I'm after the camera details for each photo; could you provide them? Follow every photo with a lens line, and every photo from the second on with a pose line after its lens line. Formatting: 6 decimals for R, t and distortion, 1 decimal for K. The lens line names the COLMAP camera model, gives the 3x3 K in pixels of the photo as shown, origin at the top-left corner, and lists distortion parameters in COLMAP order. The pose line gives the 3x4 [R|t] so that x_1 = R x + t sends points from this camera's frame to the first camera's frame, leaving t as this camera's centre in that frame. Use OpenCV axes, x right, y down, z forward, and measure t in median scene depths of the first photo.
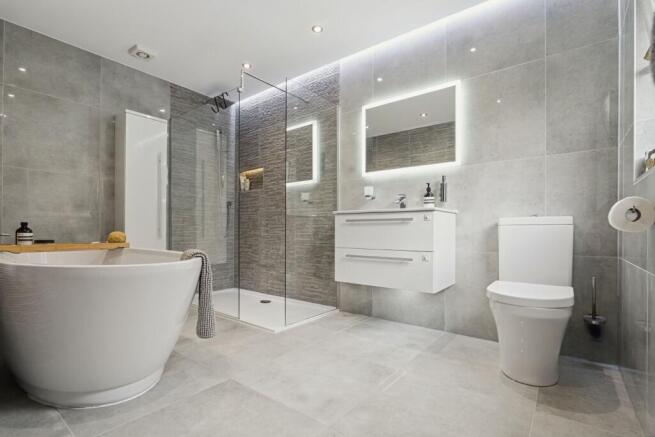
lens RADIAL K [[312.2, 0, 328.3], [0, 312.2, 232.5], [0, 0, 1]] dist [-0.015806, -0.000130]
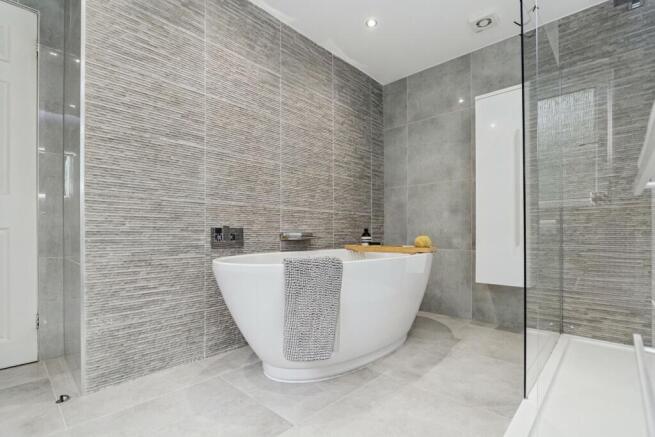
lens RADIAL K [[312.2, 0, 328.3], [0, 312.2, 232.5], [0, 0, 1]] dist [-0.015806, -0.000130]
pose [[-0.097484, -0.007704, -0.995207, 0.360334], [-0.006660, 0.999953, -0.007088, -0.005255], [0.995215, 0.005937, -0.097530, 0.919078]]
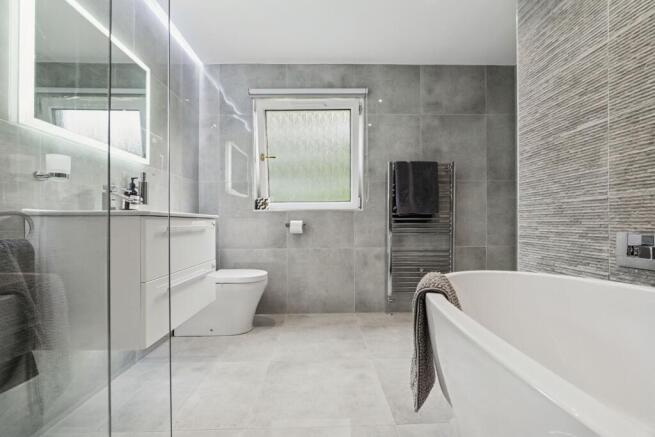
lens RADIAL K [[306.2, 0, 329.6], [0, 306.2, 221.2], [0, 0, 1]] dist [-0.013471, 0.000268]
pose [[-0.627697, 0.005180, 0.778441, -0.670166], [0.009662, 0.999953, 0.001137, -0.057357], [-0.778398, 0.008235, -0.627717, 1.311884]]
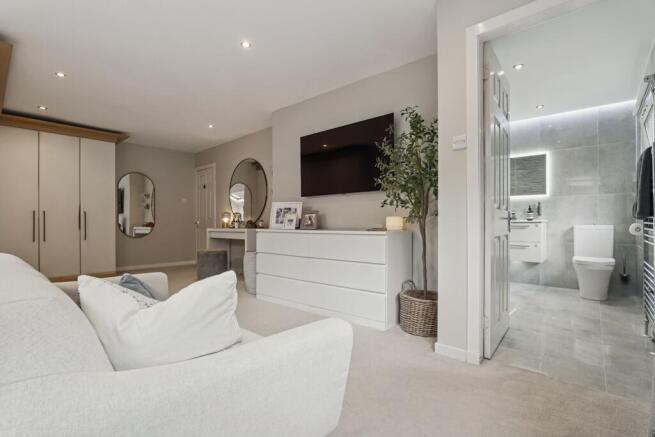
lens RADIAL K [[306.2, 0, 329.6], [0, 306.2, 221.2], [0, 0, 1]] dist [-0.013471, 0.000268]
pose [[0.997871, -0.002952, -0.065144, -0.905681], [0.002308, 0.999948, -0.009960, -0.058146], [0.065170, 0.009789, 0.997826, -1.068475]]
